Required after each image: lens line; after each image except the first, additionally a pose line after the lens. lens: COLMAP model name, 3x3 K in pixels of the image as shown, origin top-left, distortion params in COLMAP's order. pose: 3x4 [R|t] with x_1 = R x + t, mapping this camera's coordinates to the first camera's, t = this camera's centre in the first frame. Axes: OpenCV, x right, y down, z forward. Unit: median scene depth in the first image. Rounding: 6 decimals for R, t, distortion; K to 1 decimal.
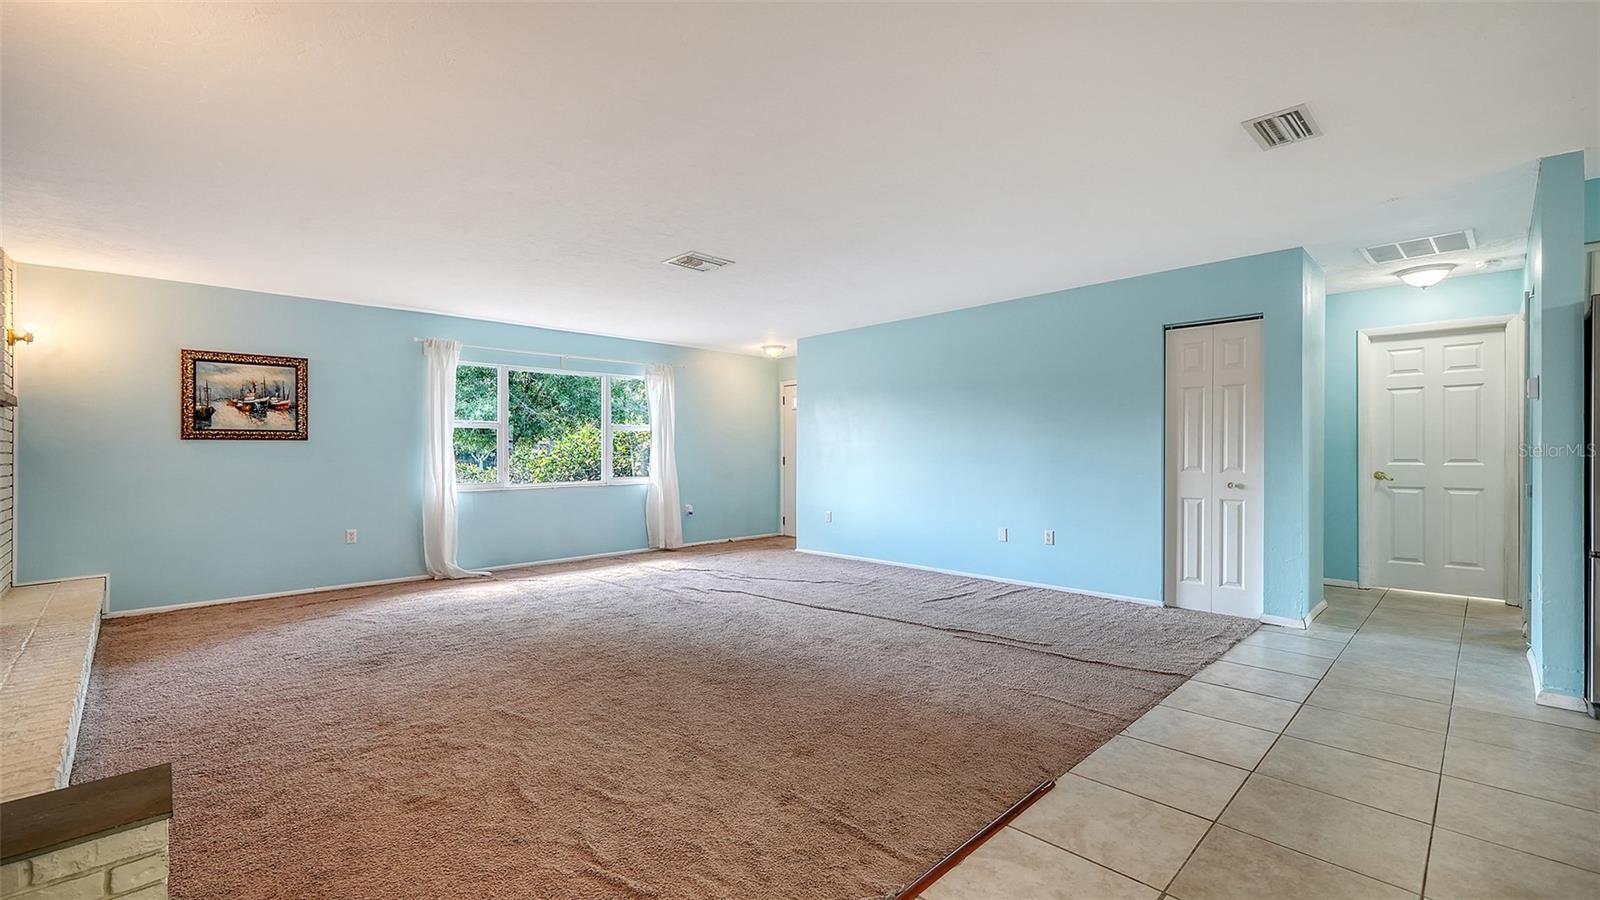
lens RADIAL K [[673.8, 0, 800.0], [0, 673.8, 450.0], [0, 0, 1]] dist [0.004479, -0.000036]
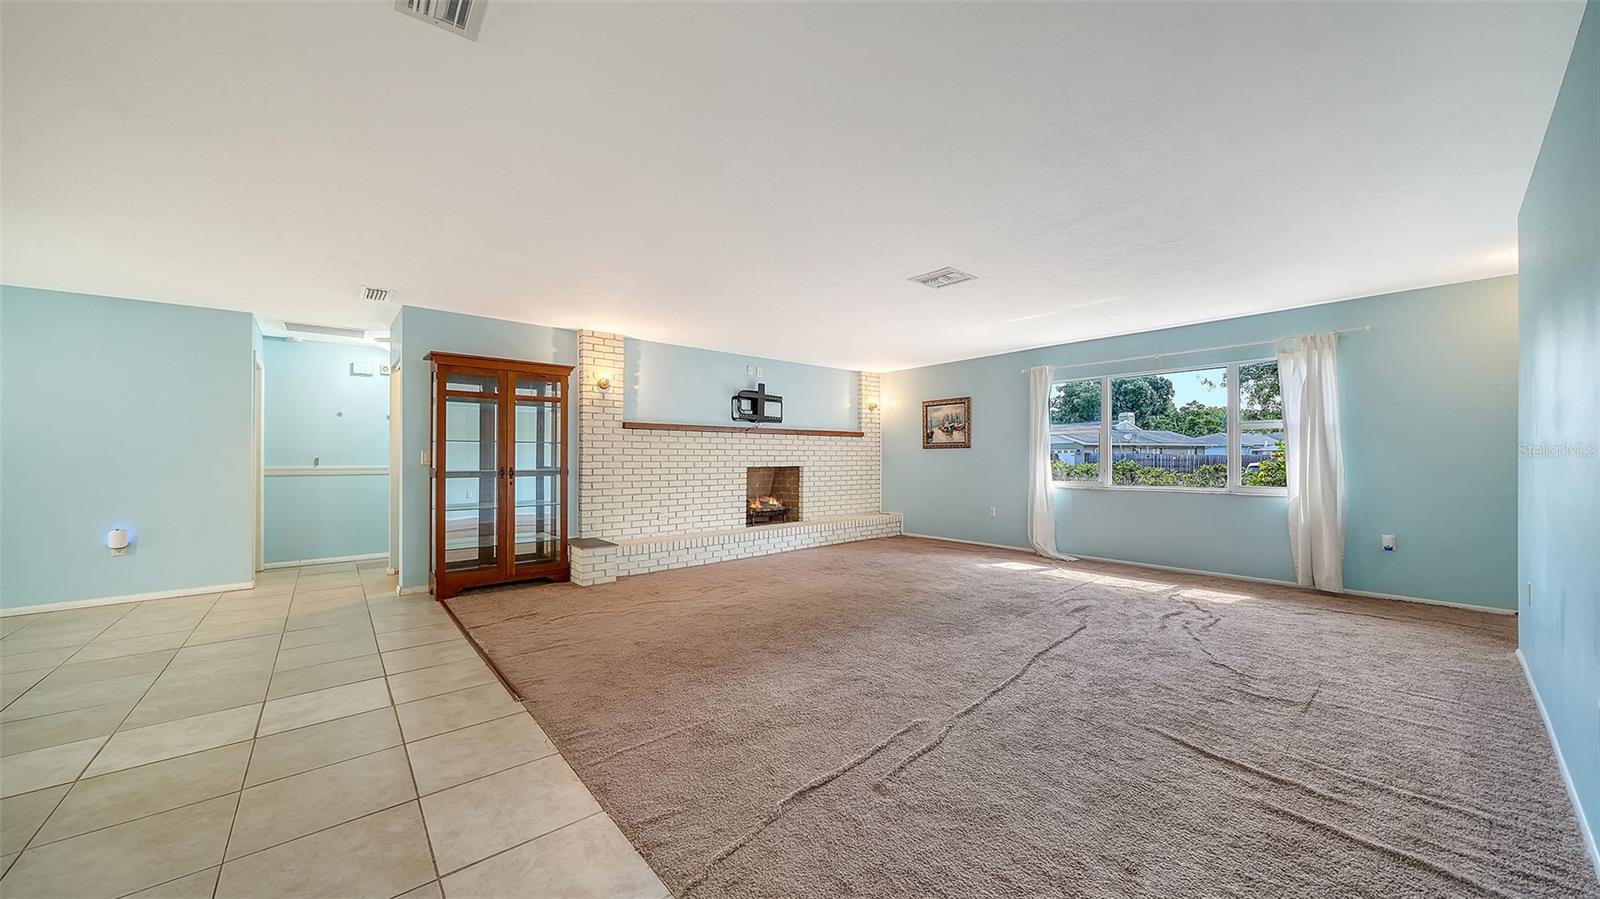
lens RADIAL K [[558.6, 0, 800.0], [0, 558.6, 449.5], [0, 0, 1]] dist [-0.006364, -0.000037]
pose [[-0.071109, -0.009768, -0.997421, 0.638334], [0.006832, 0.999924, -0.010280, 0.000050], [0.997445, -0.007546, -0.071037, 0.719627]]
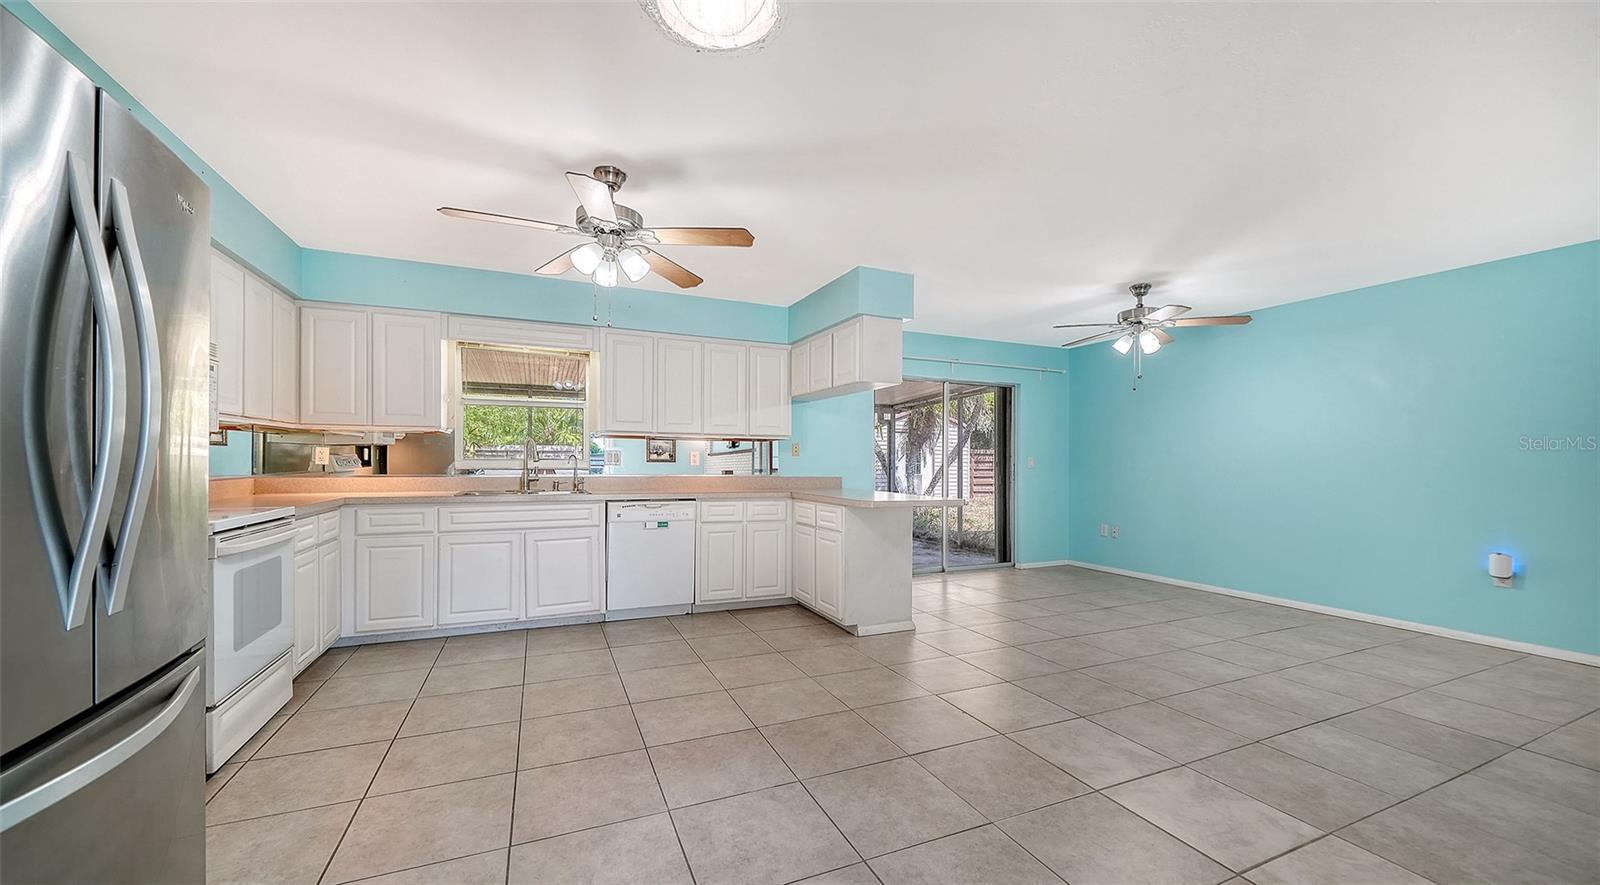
lens RADIAL K [[592.8, 0, 798.7], [0, 592.8, 471.3], [0, 0, 1]] dist [-0.008452, -0.000316]
pose [[-0.933924, -0.008499, 0.357372, 0.408199], [-0.002928, 0.999866, 0.016127, -0.001020], [-0.357461, 0.014015, -0.933823, 0.573630]]
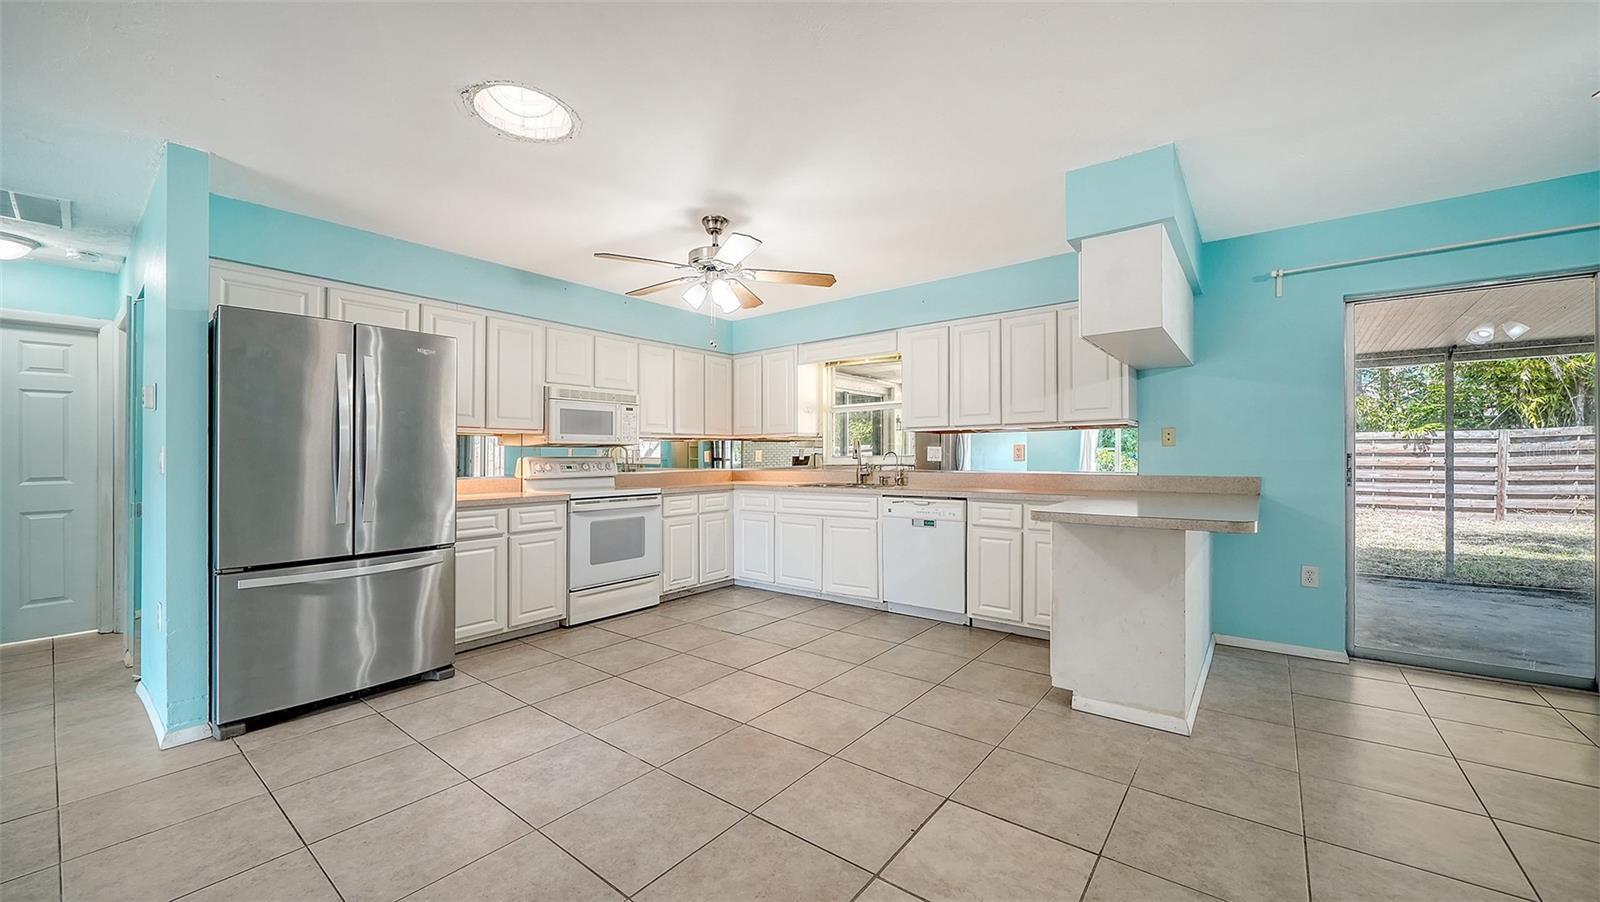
lens RADIAL K [[596.3, 0, 793.0], [0, 596.3, 453.8], [0, 0, 1]] dist [-0.006030, 0.000102]
pose [[-0.125645, 0.010764, 0.992017, 0.120931], [0.010266, 0.999902, -0.009549, 0.000689], [-0.992022, 0.008984, -0.125743, 0.157799]]
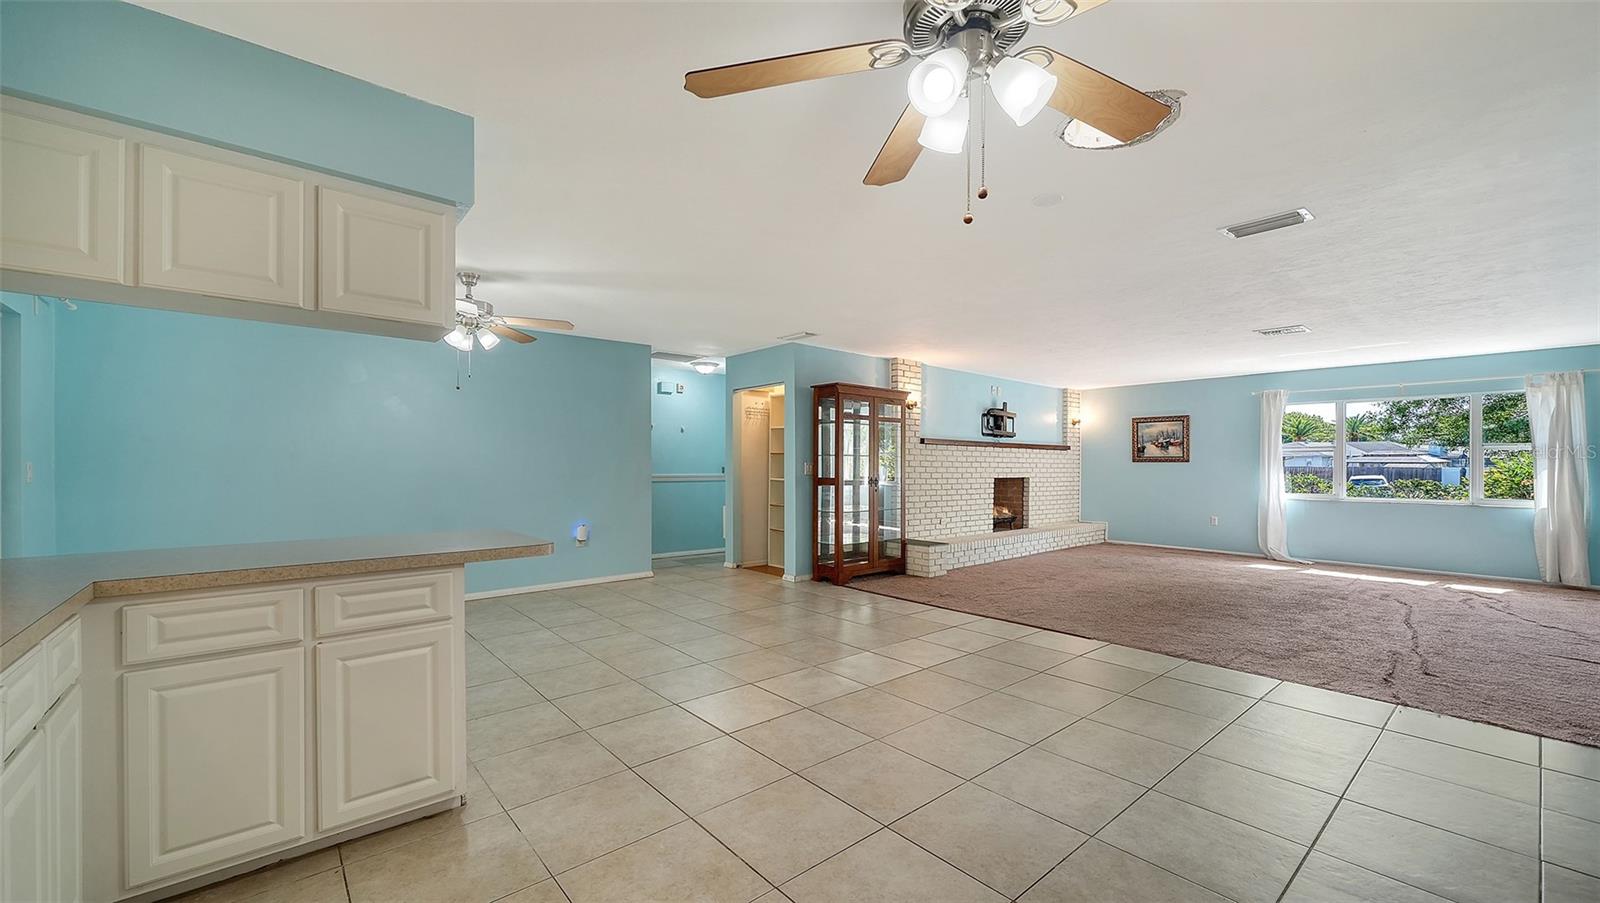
lens RADIAL K [[631.6, 0, 790.2], [0, 631.6, 457.0], [0, 0, 1]] dist [0.000494, -0.000127]
pose [[-0.079362, -0.008008, -0.996814, 1.011770], [-0.001864, 0.999967, -0.007885, -0.013124], [0.996844, 0.001232, -0.079375, 0.110018]]
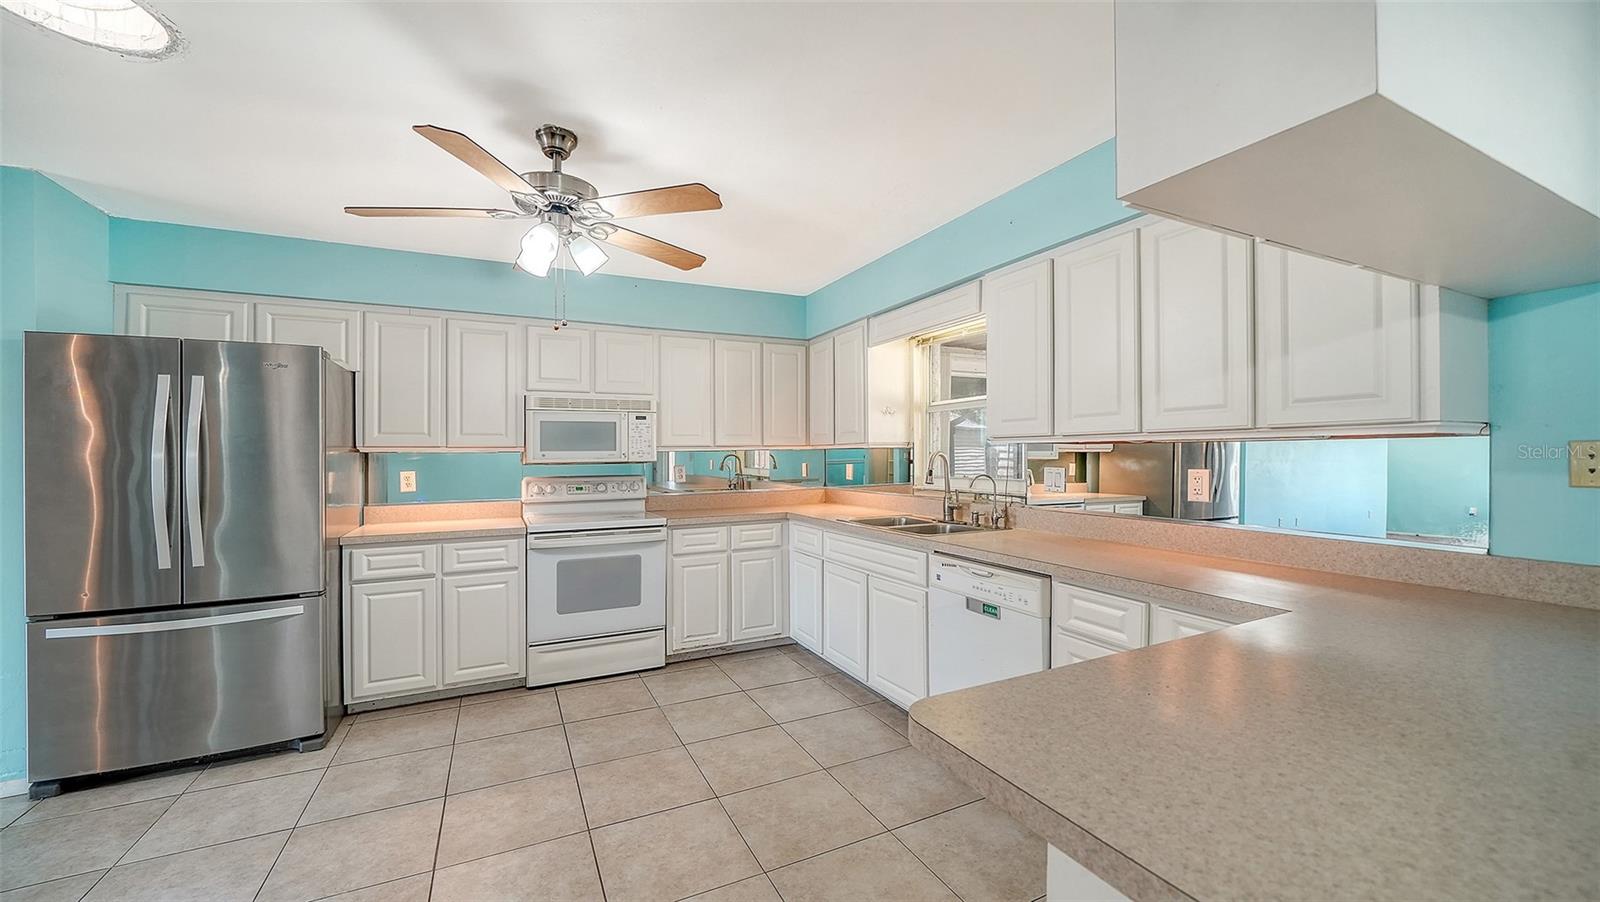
lens RADIAL K [[608.3, 0, 793.6], [0, 608.3, 454.0], [0, 0, 1]] dist [-0.011247, 0.000014]
pose [[0.312740, 0.001530, 0.949838, 0.399548], [0.009213, 0.999947, -0.004644, -0.028777], [-0.949794, 0.010203, 0.312709, -0.119127]]
